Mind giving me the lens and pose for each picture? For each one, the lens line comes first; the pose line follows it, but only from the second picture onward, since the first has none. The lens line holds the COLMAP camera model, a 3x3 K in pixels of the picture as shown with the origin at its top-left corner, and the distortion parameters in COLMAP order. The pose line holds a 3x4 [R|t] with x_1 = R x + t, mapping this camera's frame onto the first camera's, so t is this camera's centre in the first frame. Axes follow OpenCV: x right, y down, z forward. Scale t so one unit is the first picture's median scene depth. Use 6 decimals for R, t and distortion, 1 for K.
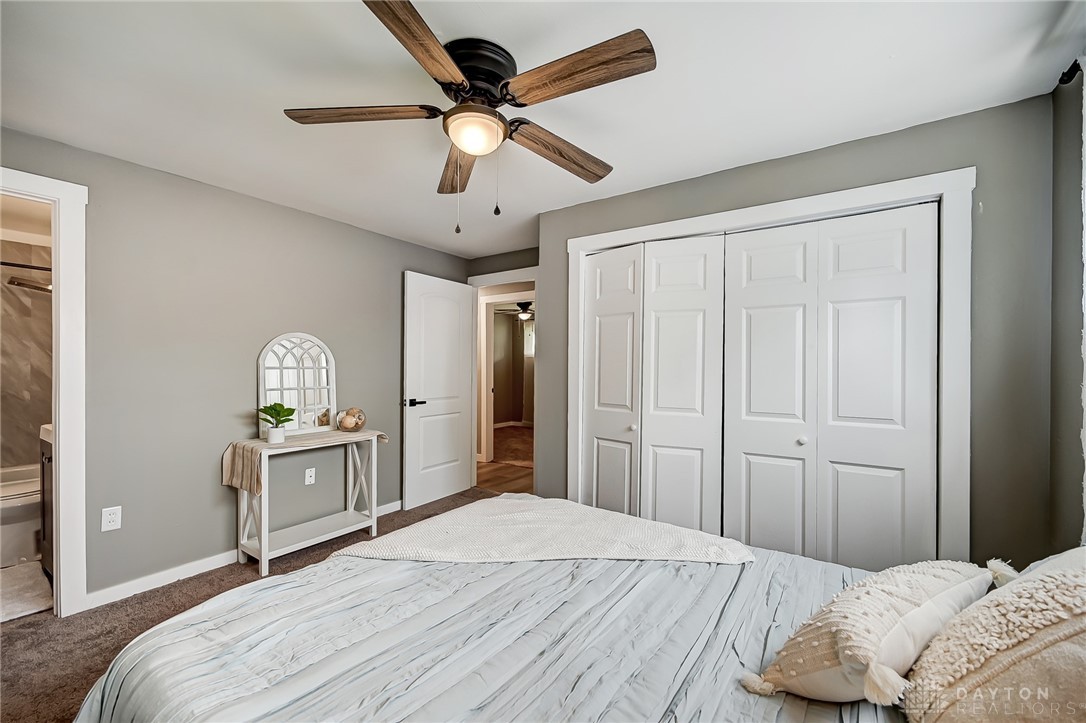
lens RADIAL K [[436.0, 0, 543.8], [0, 436.0, 359.7], [0, 0, 1]] dist [0.002204, 0.000024]
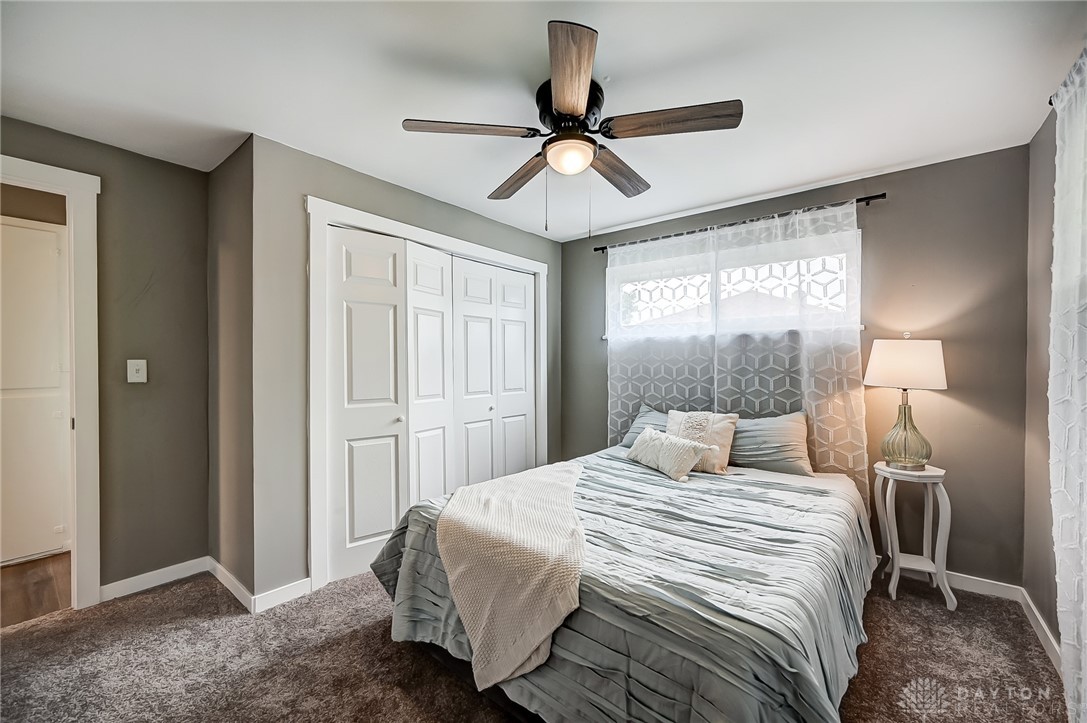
lens RADIAL K [[435.4, 0, 544.2], [0, 435.4, 364.0], [0, 0, 1]] dist [-0.001355, 0.000894]
pose [[0.096925, -0.007487, 0.995264, -0.784734], [-0.009040, 0.999924, 0.008402, 0.015431], [-0.995251, -0.009811, 0.096850, 0.572091]]
